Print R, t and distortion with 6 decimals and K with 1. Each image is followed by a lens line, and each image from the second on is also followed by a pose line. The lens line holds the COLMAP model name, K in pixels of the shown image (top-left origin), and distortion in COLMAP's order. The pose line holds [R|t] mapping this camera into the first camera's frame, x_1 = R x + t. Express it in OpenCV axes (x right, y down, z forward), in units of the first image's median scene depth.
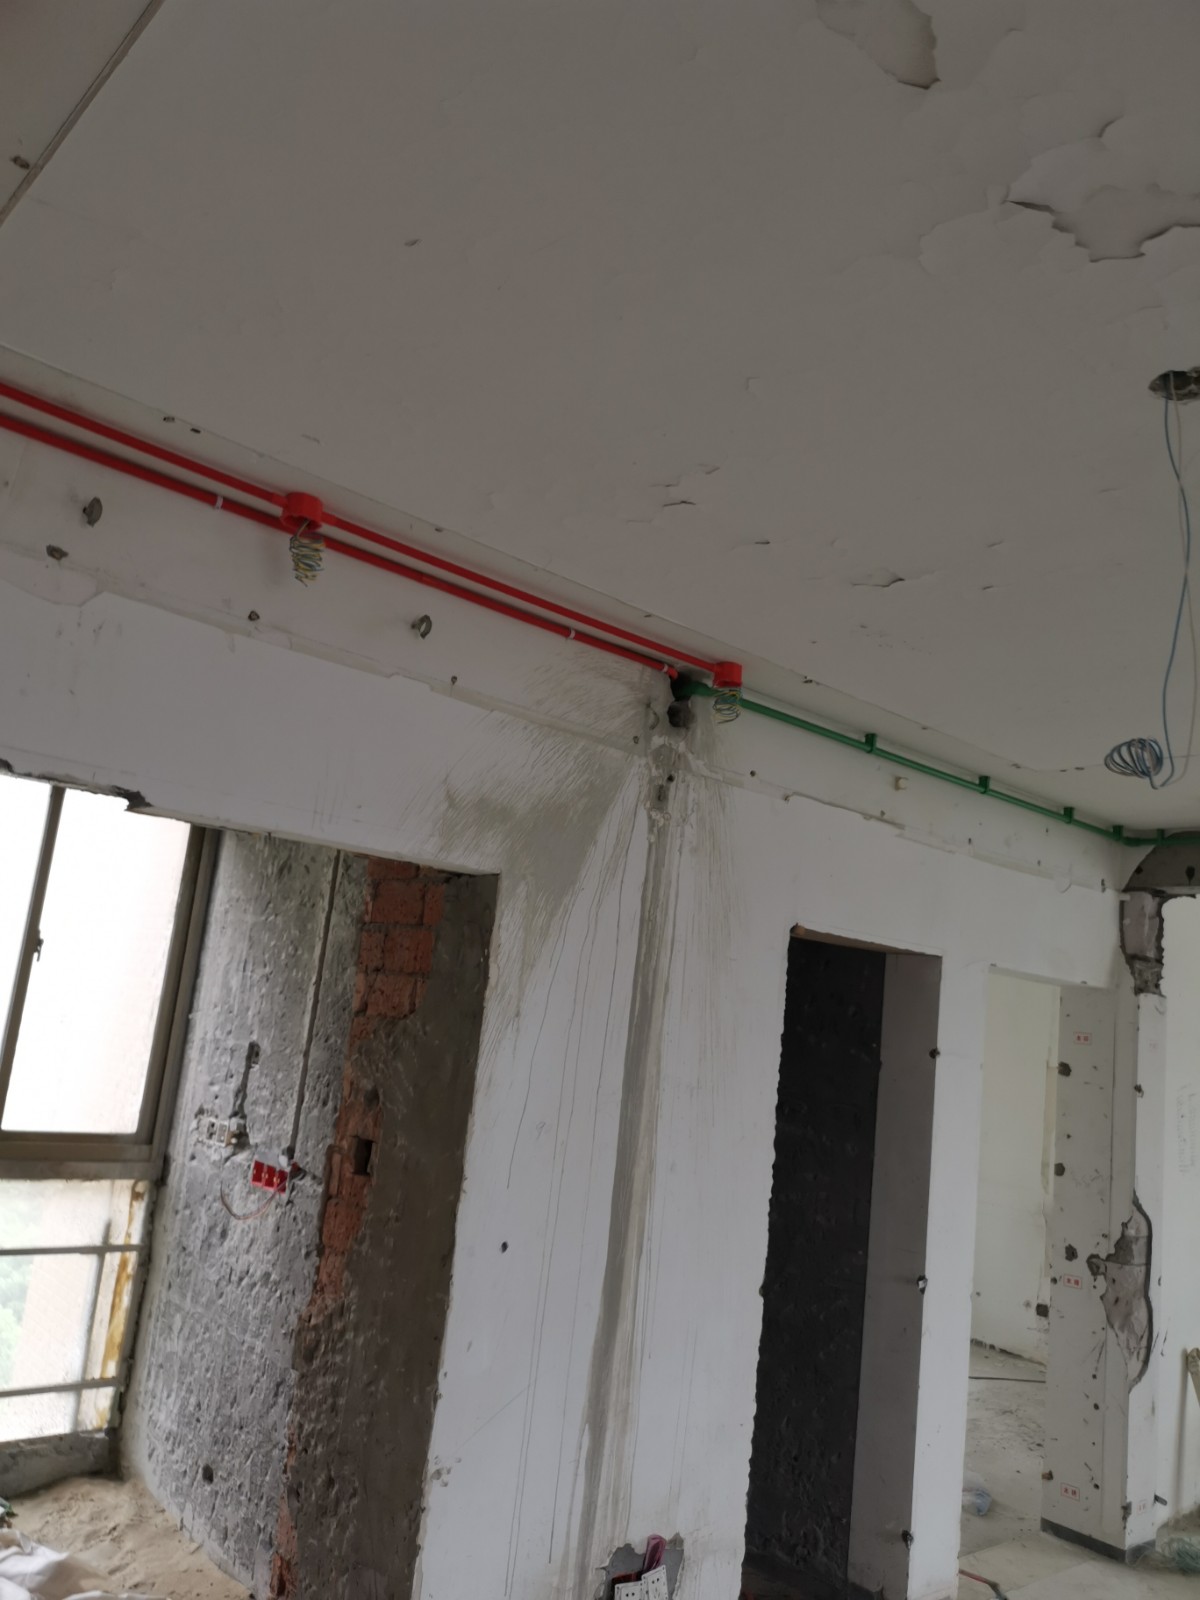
lens RADIAL K [[1229.2, 0, 599.1], [0, 1229.2, 802.1], [0, 0, 1]] dist [0.020619, -0.022014]
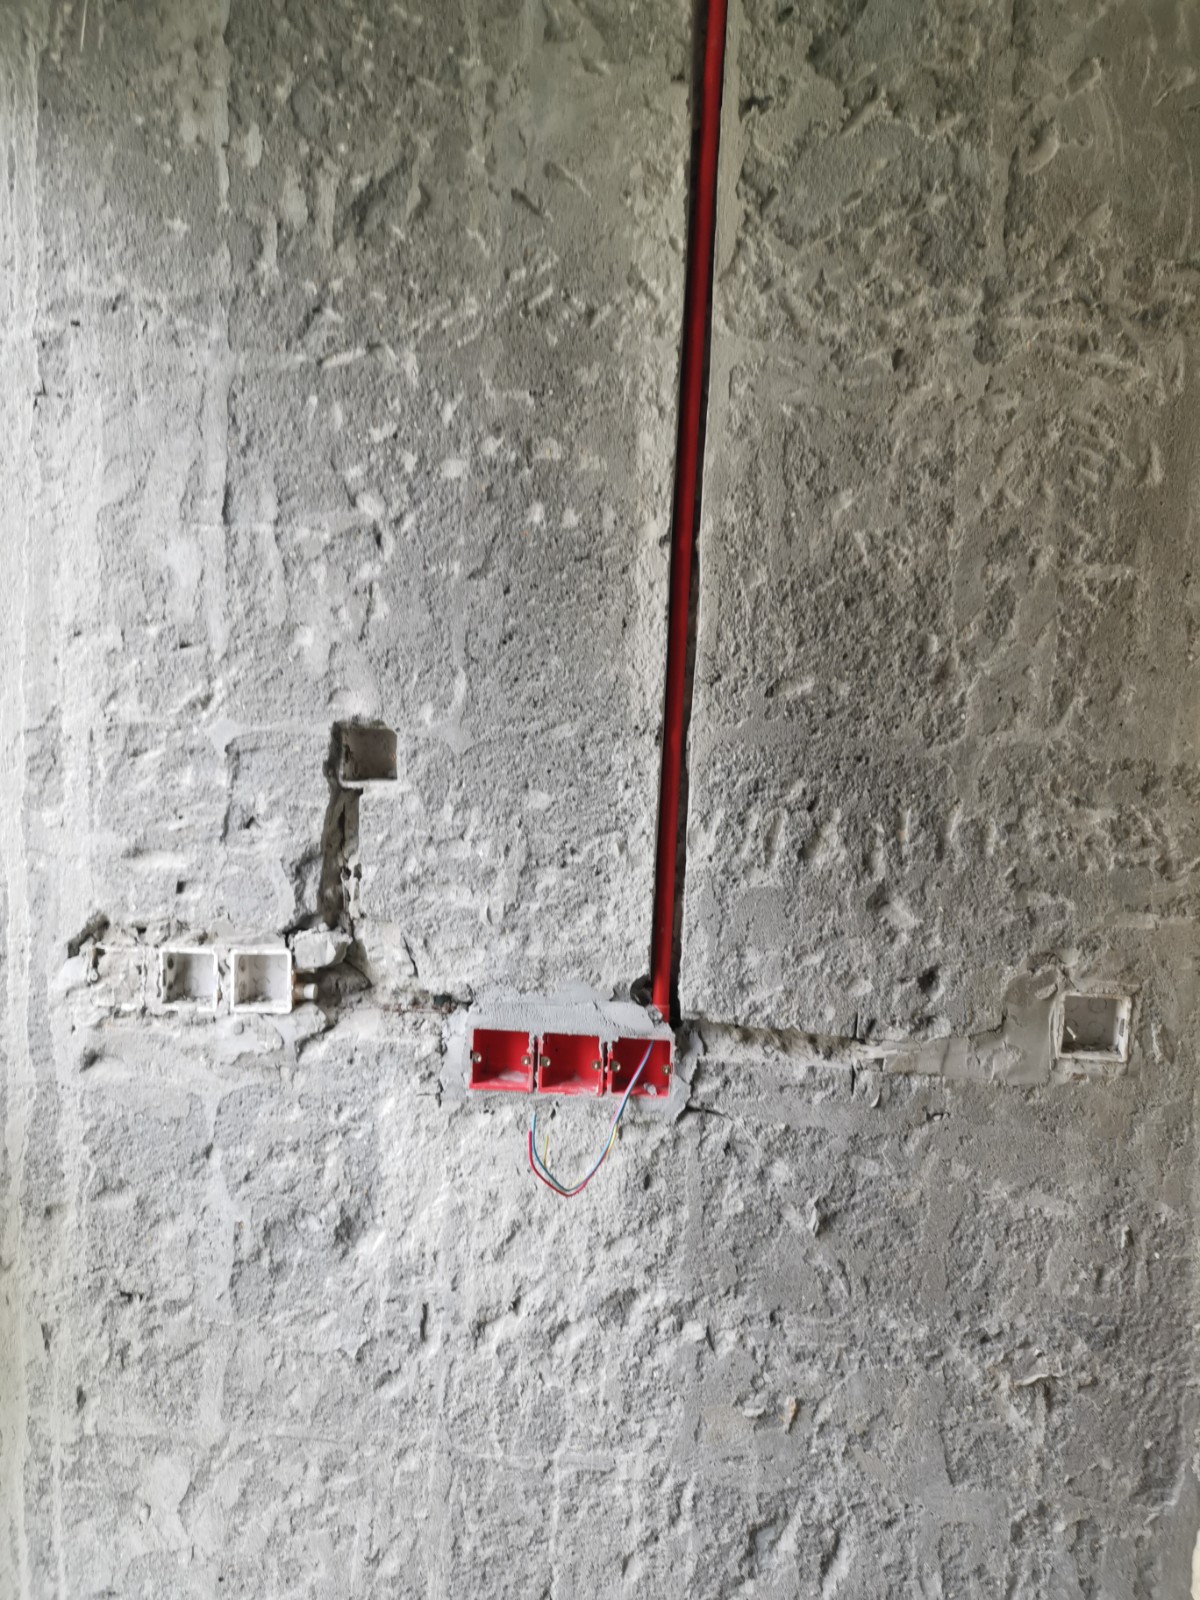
lens RADIAL K [[1229.2, 0, 598.4], [0, 1229.2, 800.8], [0, 0, 1]] dist [0.020619, -0.022014]
pose [[0.738810, -0.134054, 0.660446, -0.483064], [-0.061313, 0.962581, 0.263967, 0.124955], [-0.671119, -0.235515, 0.702945, 0.729575]]
